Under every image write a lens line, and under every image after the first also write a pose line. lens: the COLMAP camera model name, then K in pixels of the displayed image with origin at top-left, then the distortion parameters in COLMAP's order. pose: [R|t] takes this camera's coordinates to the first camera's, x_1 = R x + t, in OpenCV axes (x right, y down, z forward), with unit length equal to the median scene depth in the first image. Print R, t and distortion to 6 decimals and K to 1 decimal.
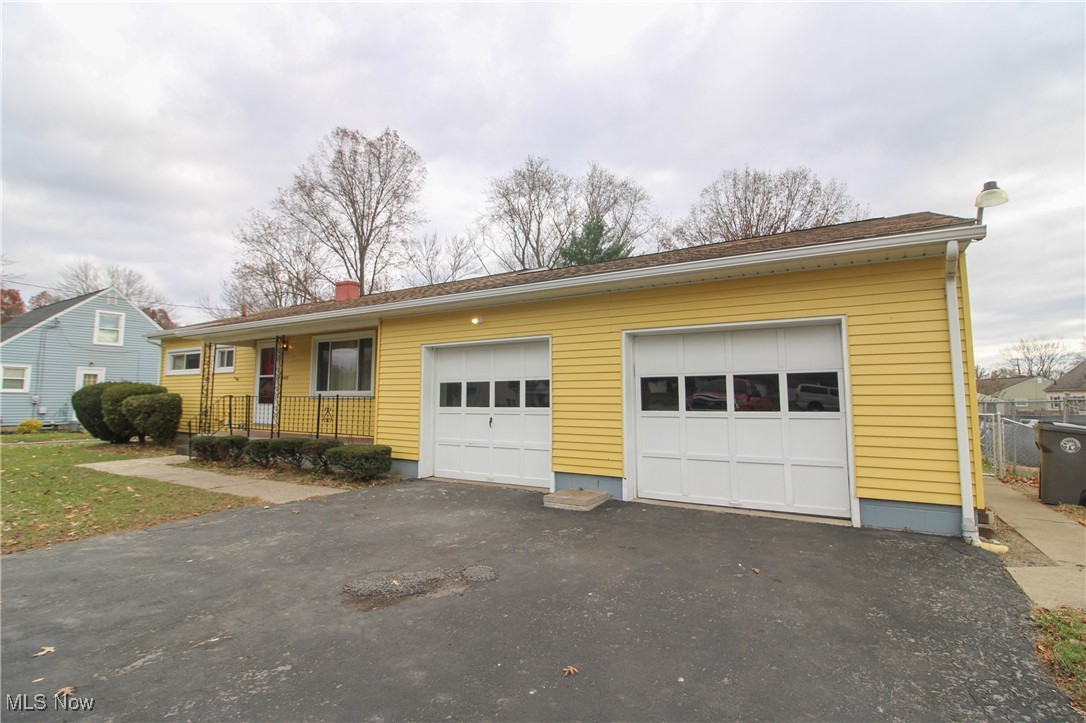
lens RADIAL K [[511.0, 0, 543.0], [0, 511.0, 361.5], [0, 0, 1]] dist [-0.000417, -0.010947]
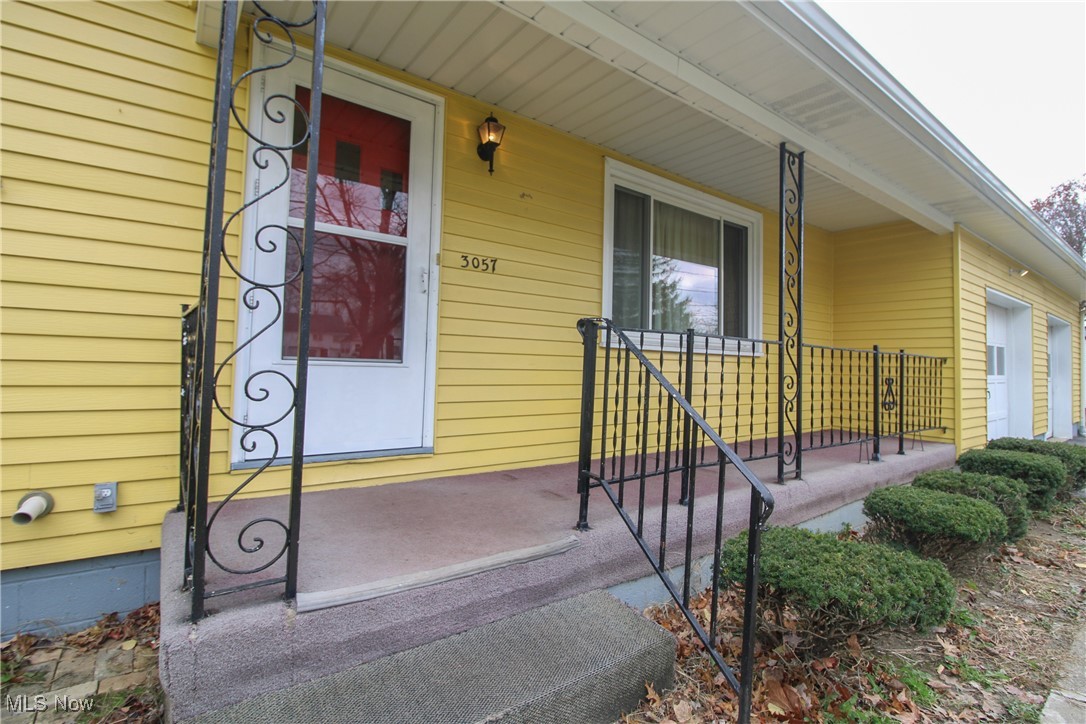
lens RADIAL K [[511.0, 0, 543.0], [0, 511.0, 362.0], [0, 0, 1]] dist [-0.000417, -0.010947]
pose [[0.379071, 0.012997, 0.925276, -1.133490], [-0.089398, 0.995739, 0.022639, 0.114495], [-0.921039, -0.091300, 0.378617, 1.354121]]
